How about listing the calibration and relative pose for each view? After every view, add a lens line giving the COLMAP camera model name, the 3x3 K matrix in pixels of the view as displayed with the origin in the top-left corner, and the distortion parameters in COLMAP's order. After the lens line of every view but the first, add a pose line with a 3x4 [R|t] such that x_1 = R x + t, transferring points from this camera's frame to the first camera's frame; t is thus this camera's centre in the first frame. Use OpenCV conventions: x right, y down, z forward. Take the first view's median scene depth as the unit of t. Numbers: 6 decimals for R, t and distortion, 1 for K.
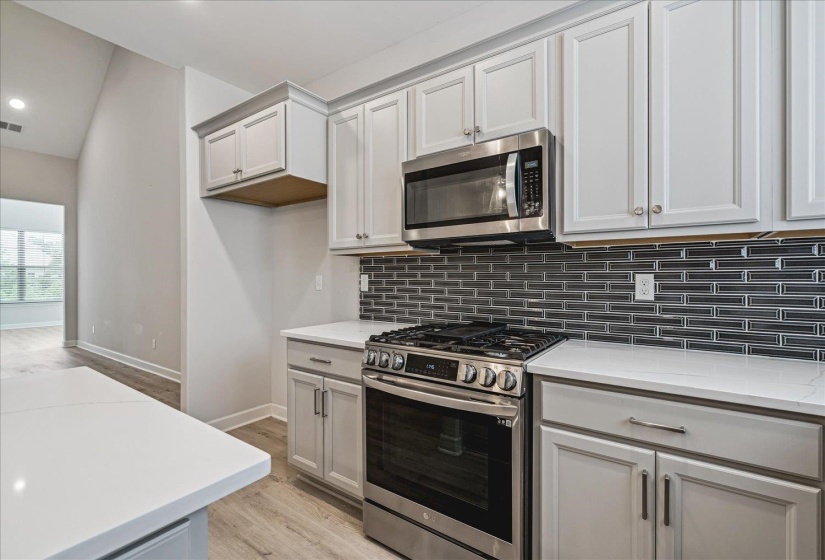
lens RADIAL K [[371.3, 0, 413.3], [0, 371.3, 275.9], [0, 0, 1]] dist [-0.001065, -0.000304]
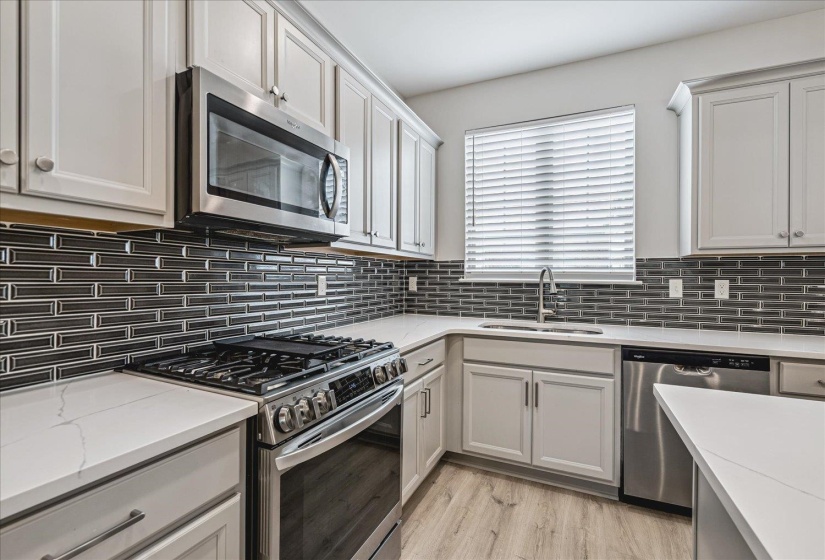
lens RADIAL K [[371.3, 0, 410.4], [0, 371.3, 278.2], [0, 0, 1]] dist [-0.001065, -0.000304]
pose [[-0.184294, -0.010148, 0.982819, -0.631376], [-0.014617, 0.999864, 0.007583, -0.007016], [-0.982763, -0.012968, -0.184417, 0.826141]]
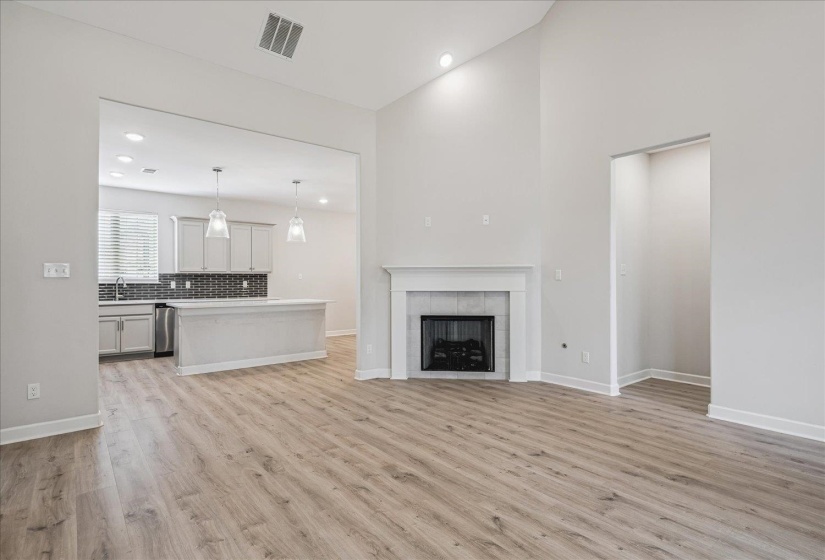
lens RADIAL K [[438.8, 0, 417.5], [0, 438.8, 282.4], [0, 0, 1]] dist [0.008495, 0.001093]
pose [[-0.960205, -0.008589, 0.279166, -2.859198], [-0.008716, 0.999962, 0.000784, -0.021078], [-0.279162, -0.001680, -0.960243, 2.977559]]
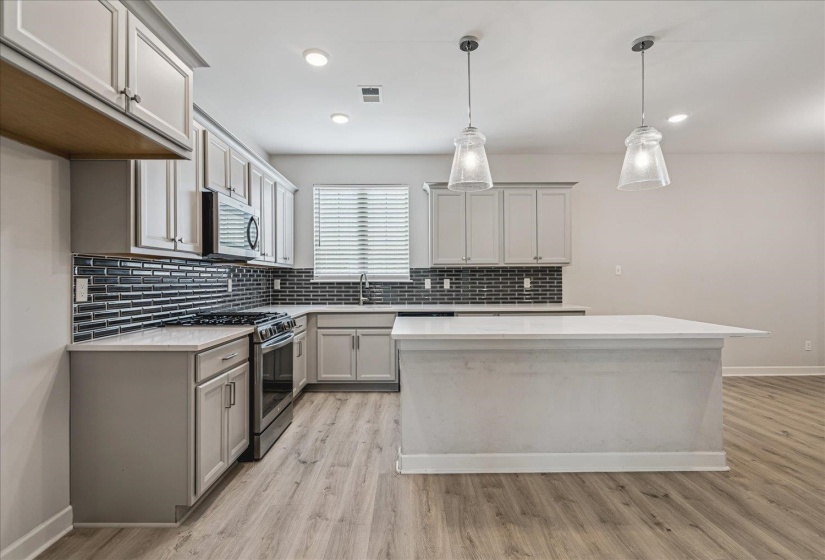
lens RADIAL K [[391.7, 0, 407.9], [0, 391.7, 281.2], [0, 0, 1]] dist [0.002535, 0.001355]
pose [[-0.582659, -0.007992, 0.812677, -1.553322], [-0.004779, 0.999968, 0.006408, -0.008988], [-0.812703, -0.000151, -0.582679, 1.296711]]
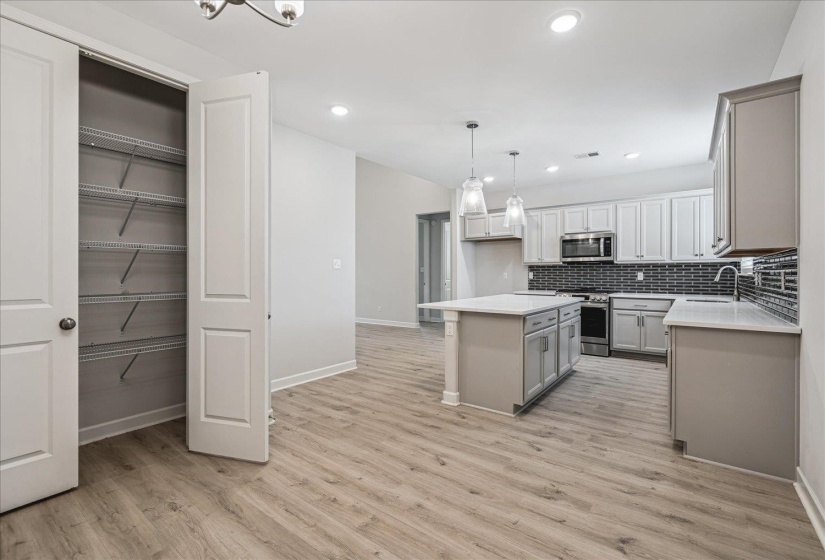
lens RADIAL K [[371.3, 0, 414.0], [0, 371.3, 275.5], [0, 0, 1]] dist [-0.001065, -0.000304]
pose [[0.999674, -0.000610, -0.025530, -1.205451], [0.000953, 0.999910, 0.013409, -0.021610], [0.025520, -0.013429, 0.999584, -2.168626]]
